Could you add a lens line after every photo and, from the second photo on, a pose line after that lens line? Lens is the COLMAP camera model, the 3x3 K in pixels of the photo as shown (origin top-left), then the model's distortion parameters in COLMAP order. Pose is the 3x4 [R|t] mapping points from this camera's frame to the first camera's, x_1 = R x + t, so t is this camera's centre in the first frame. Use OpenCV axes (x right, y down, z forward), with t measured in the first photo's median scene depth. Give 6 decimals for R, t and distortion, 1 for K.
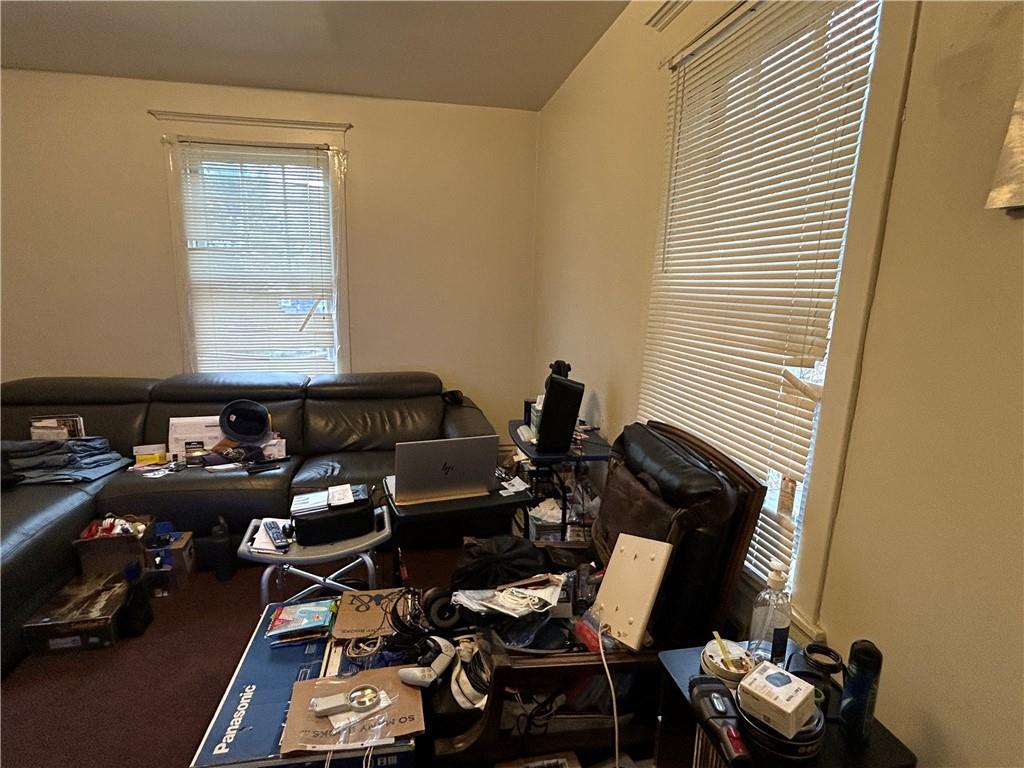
lens RADIAL K [[530.7, 0, 512.0], [0, 530.7, 384.0], [0, 0, 1]] dist [-0.004265, 0.002054]
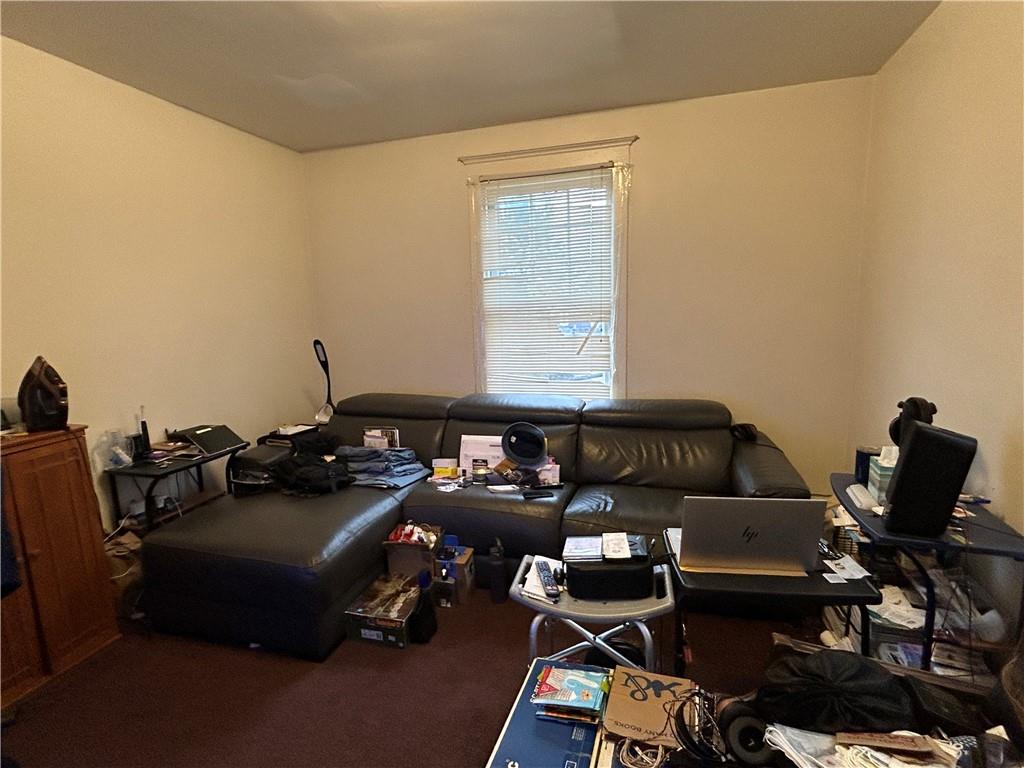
lens RADIAL K [[530.7, 0, 512.0], [0, 530.7, 384.0], [0, 0, 1]] dist [-0.004265, 0.002054]
pose [[0.879374, 0.026672, -0.475383, -0.052814], [-0.042591, 0.998834, -0.022744, -0.024348], [0.474222, 0.040248, 0.879485, 0.111777]]
